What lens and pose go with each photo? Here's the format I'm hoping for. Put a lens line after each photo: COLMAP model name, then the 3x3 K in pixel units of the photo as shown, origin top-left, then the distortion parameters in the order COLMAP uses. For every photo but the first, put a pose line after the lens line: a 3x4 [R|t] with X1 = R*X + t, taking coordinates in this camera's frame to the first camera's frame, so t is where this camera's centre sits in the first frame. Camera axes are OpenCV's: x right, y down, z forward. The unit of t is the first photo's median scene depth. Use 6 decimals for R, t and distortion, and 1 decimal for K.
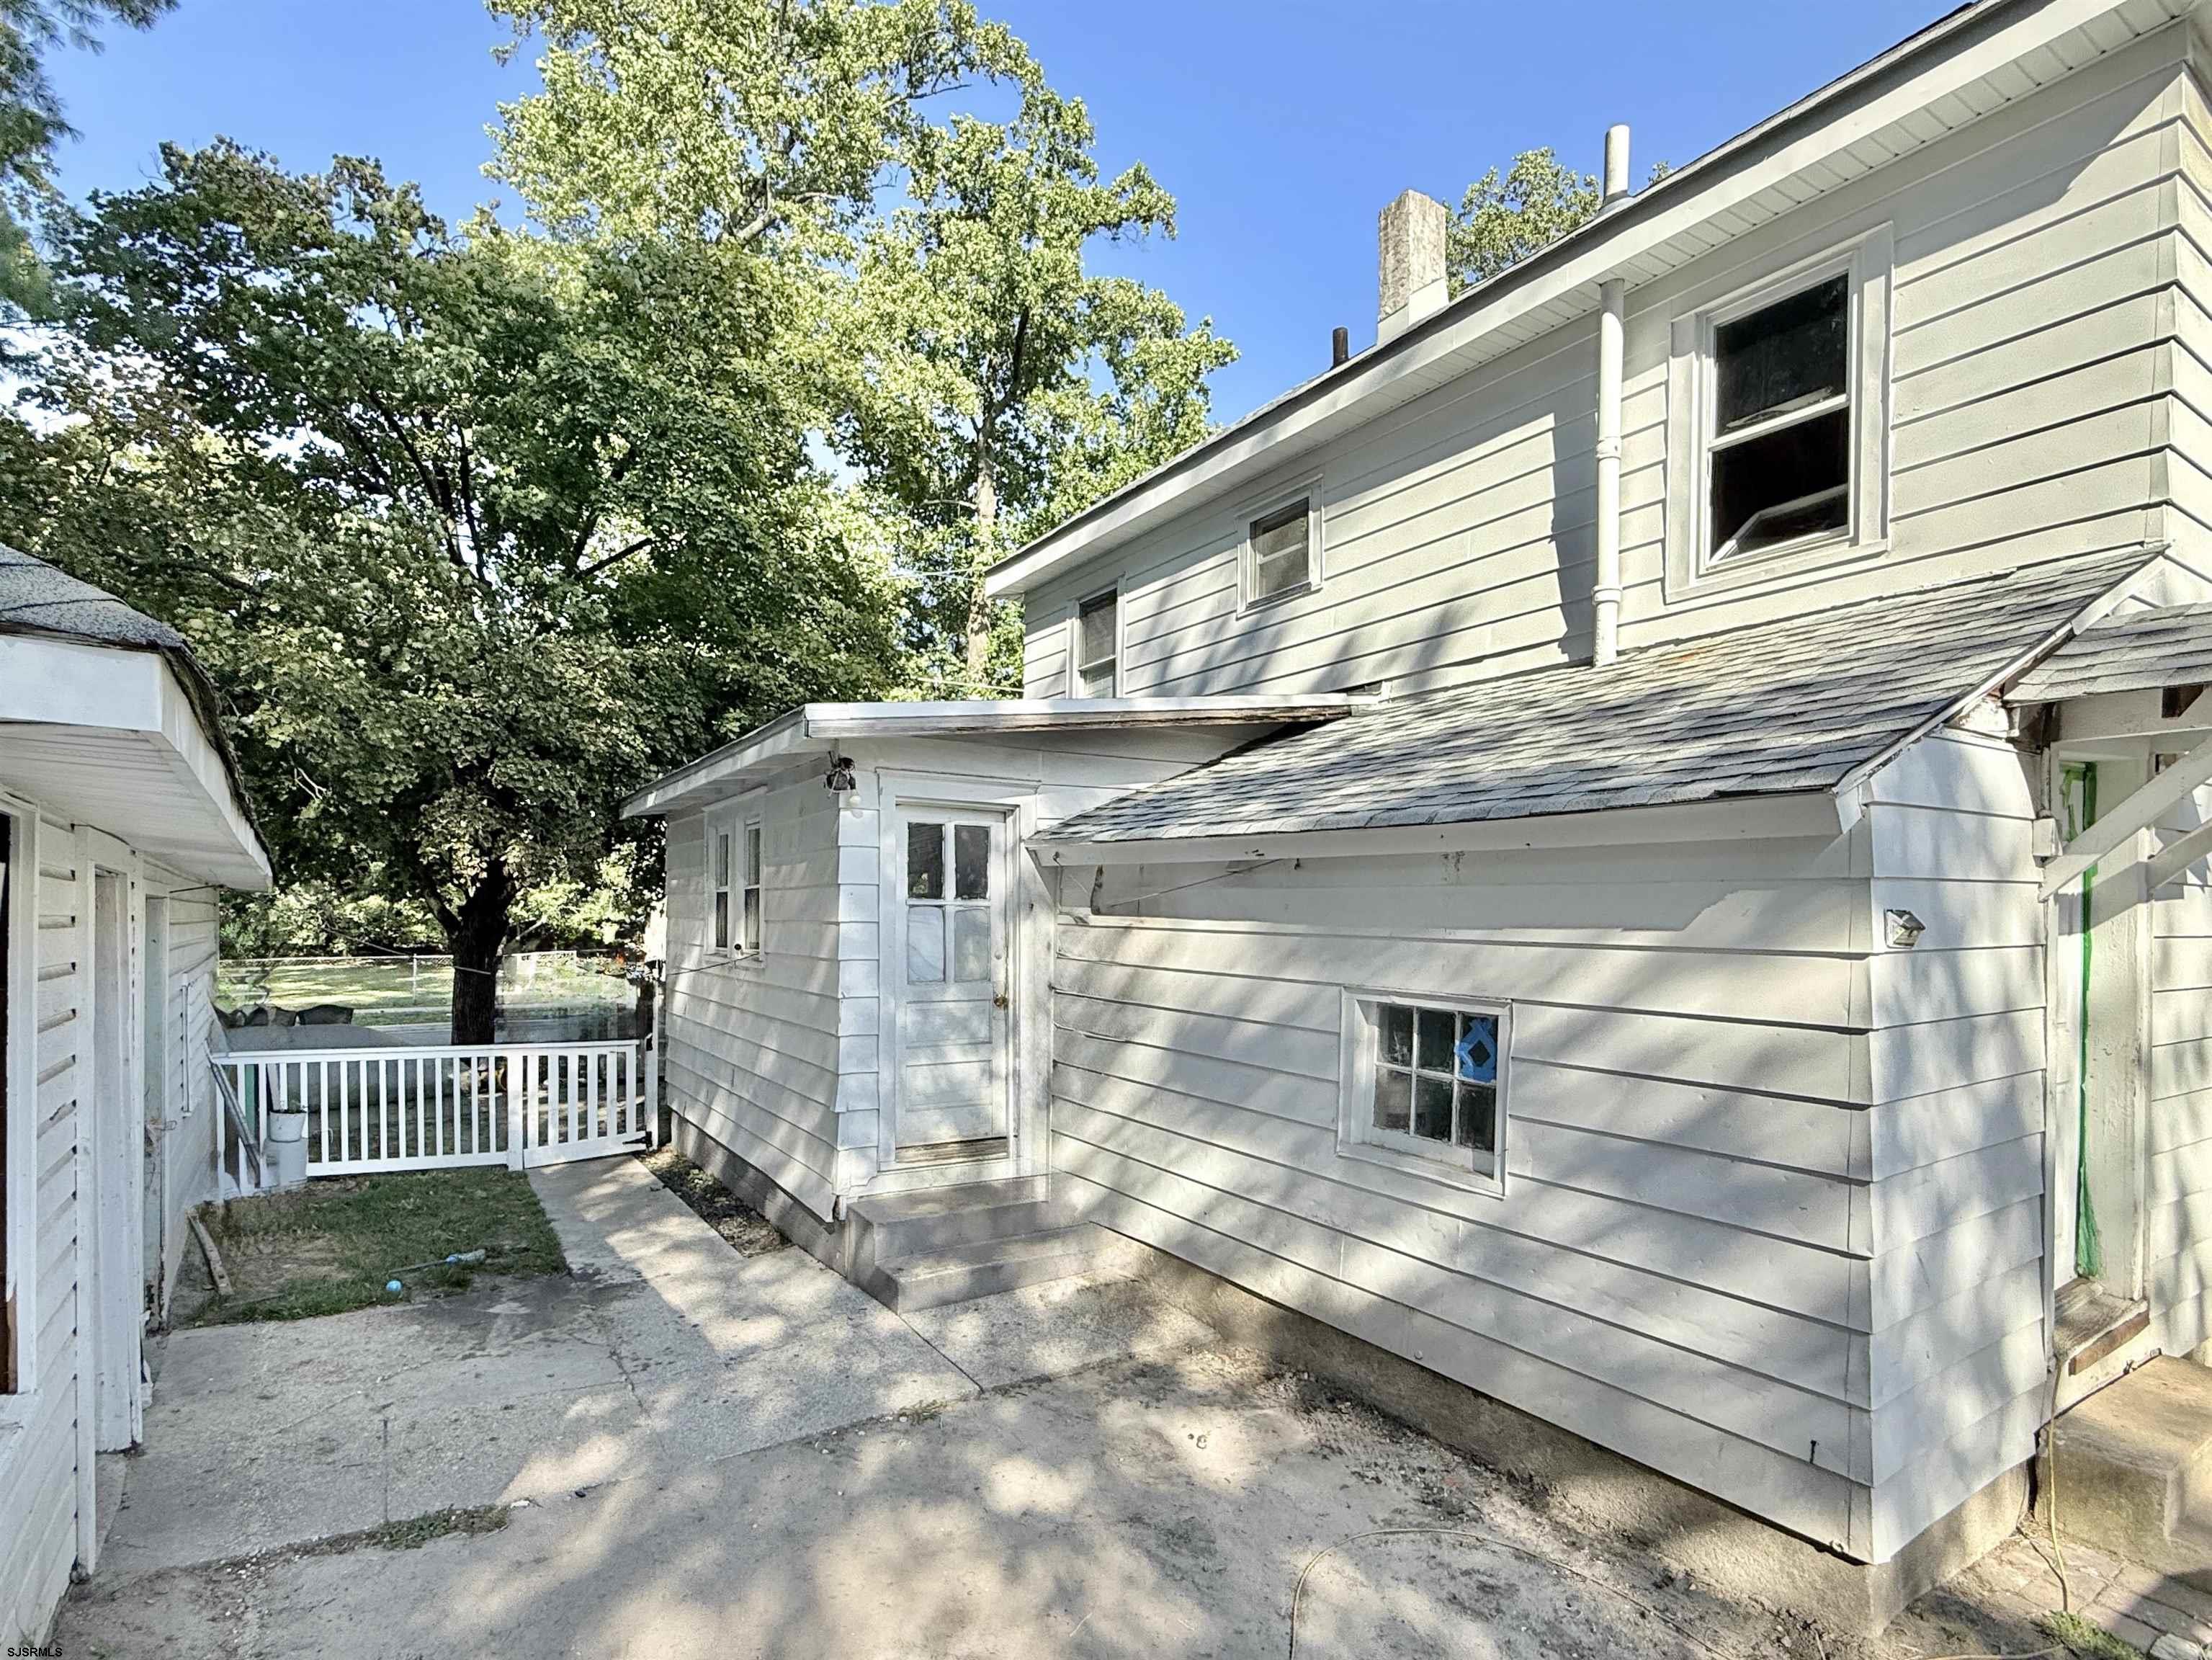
lens RADIAL K [[1098.2, 0, 1102.9], [0, 1098.2, 921.9], [0, 0, 1]] dist [0.001194, -0.000580]
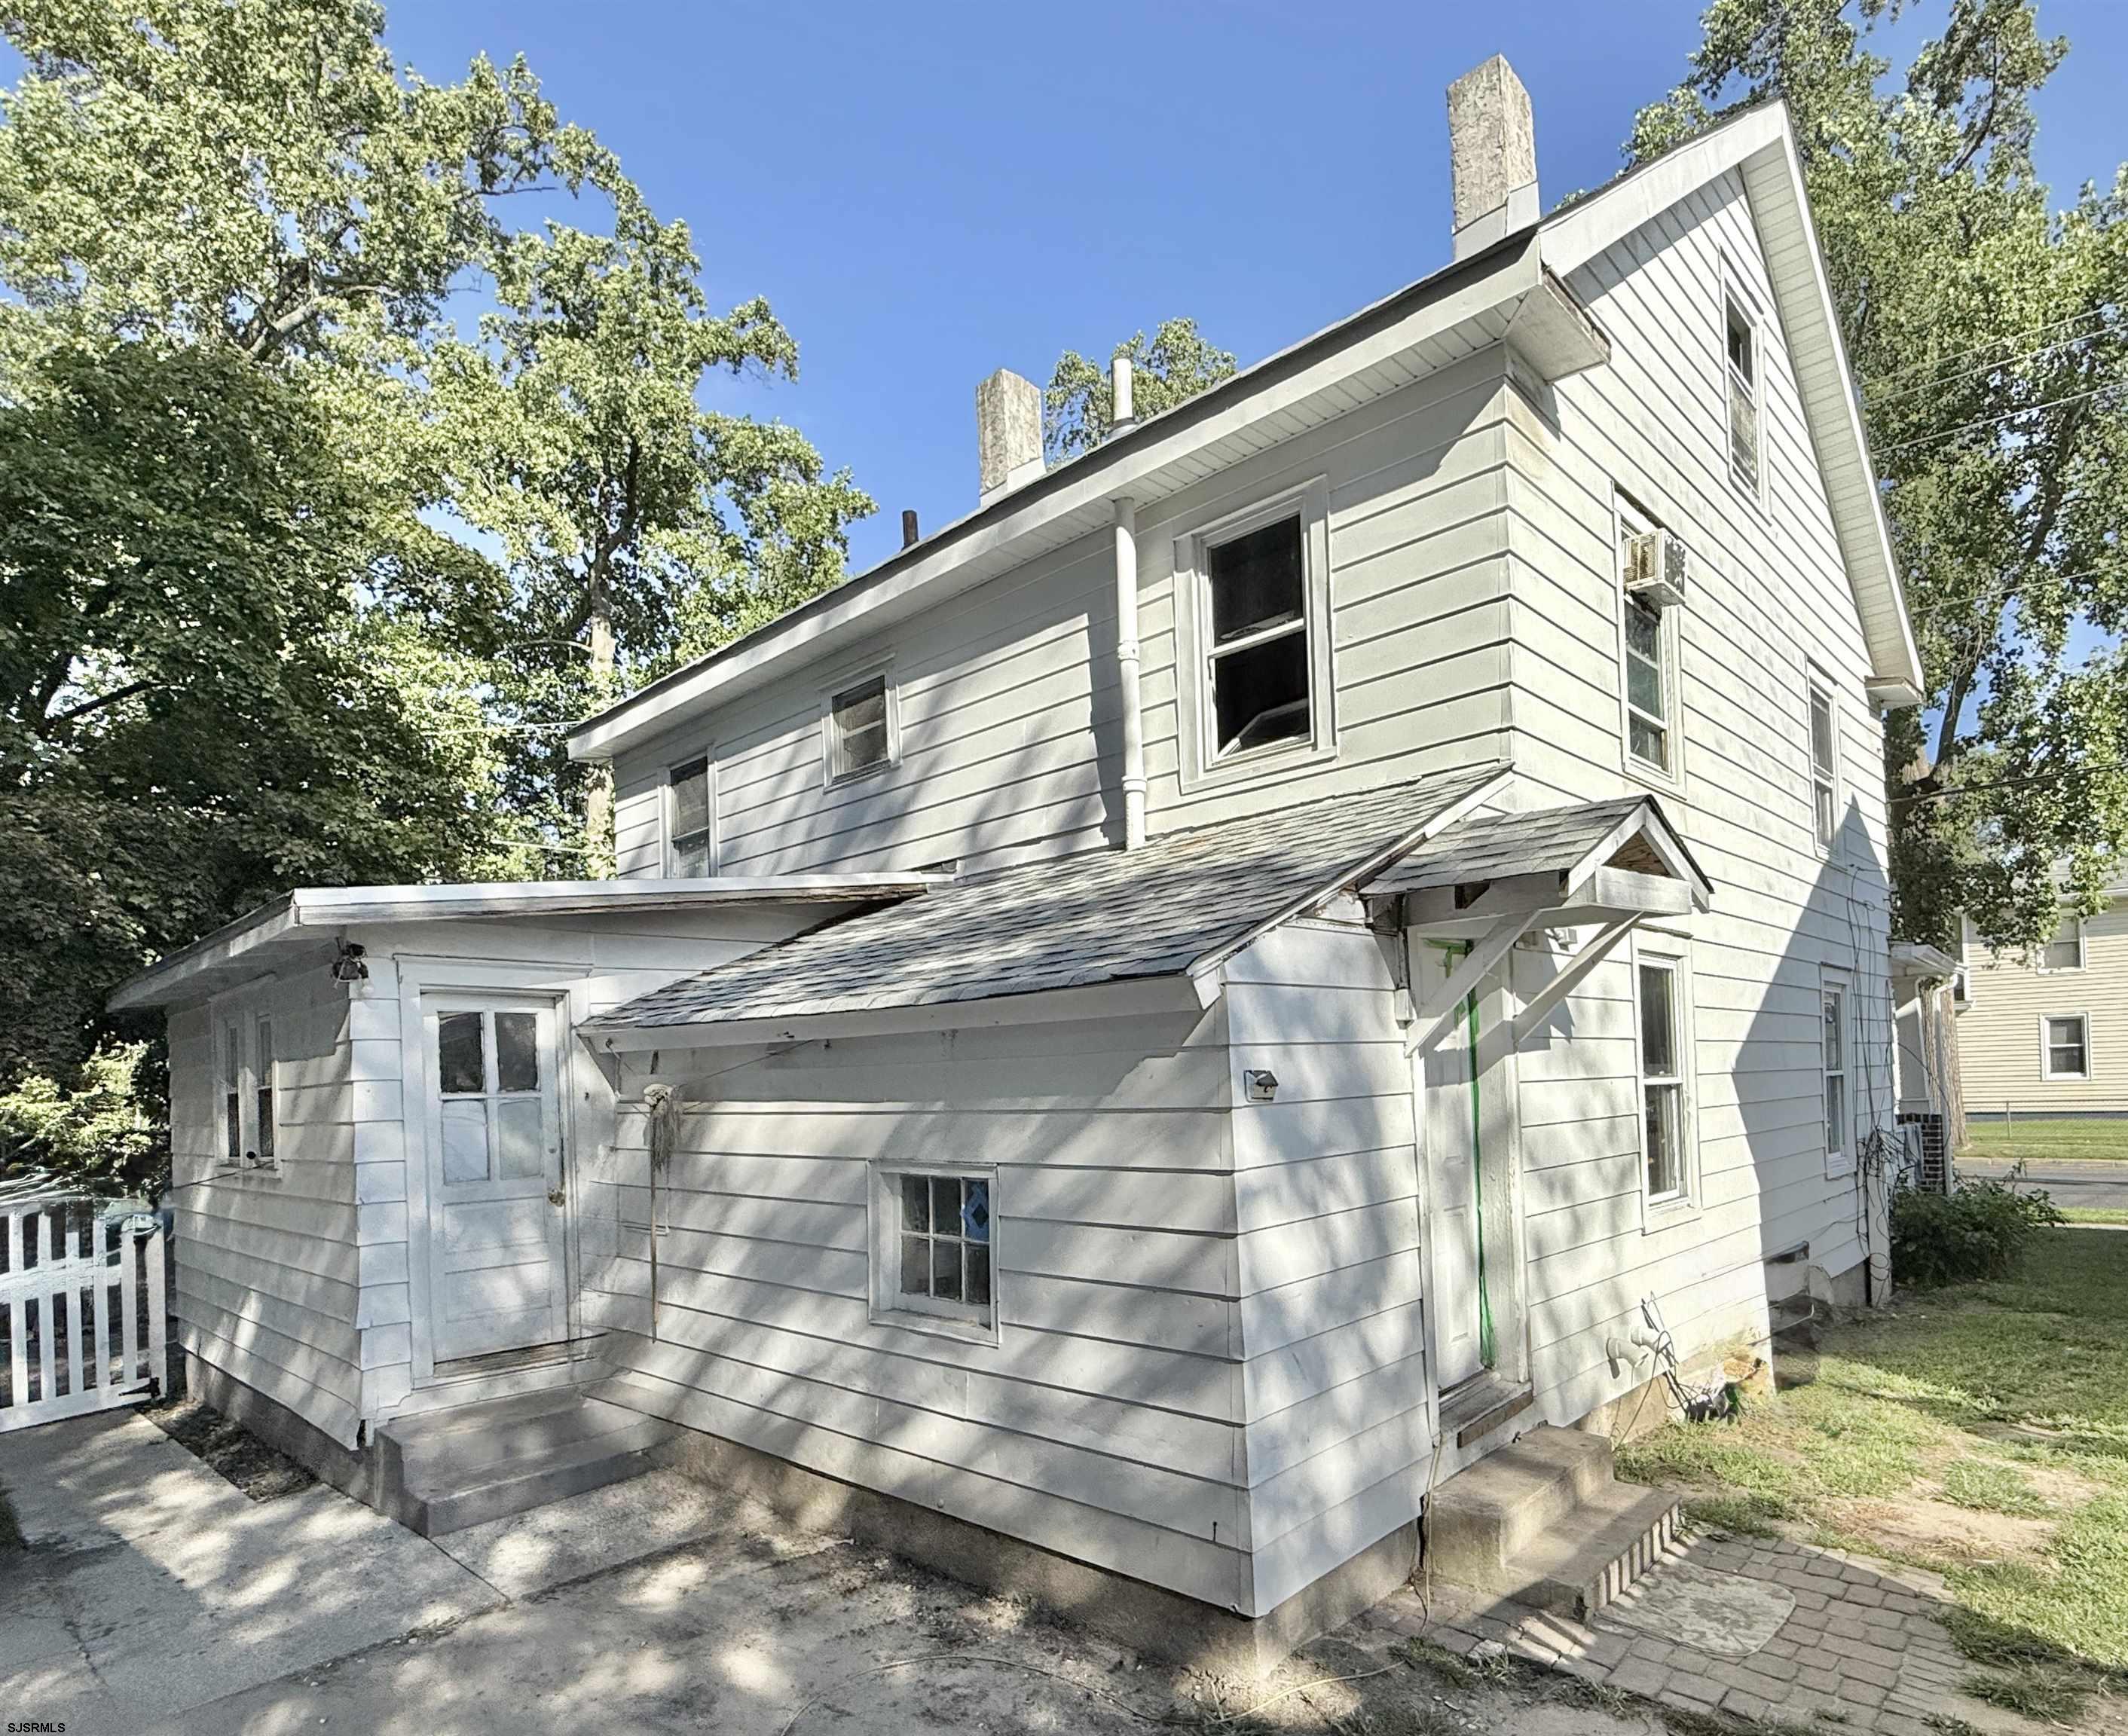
lens RADIAL K [[1186.0, 0, 1067.6], [0, 1186.0, 1071.3], [0, 0, 1]] dist [-0.001734, 0.002112]
pose [[0.971041, -0.038830, 0.235736, 0.100047], [0.044386, 0.998847, -0.018305, 0.002227], [-0.234754, 0.028238, 0.971645, -0.100402]]
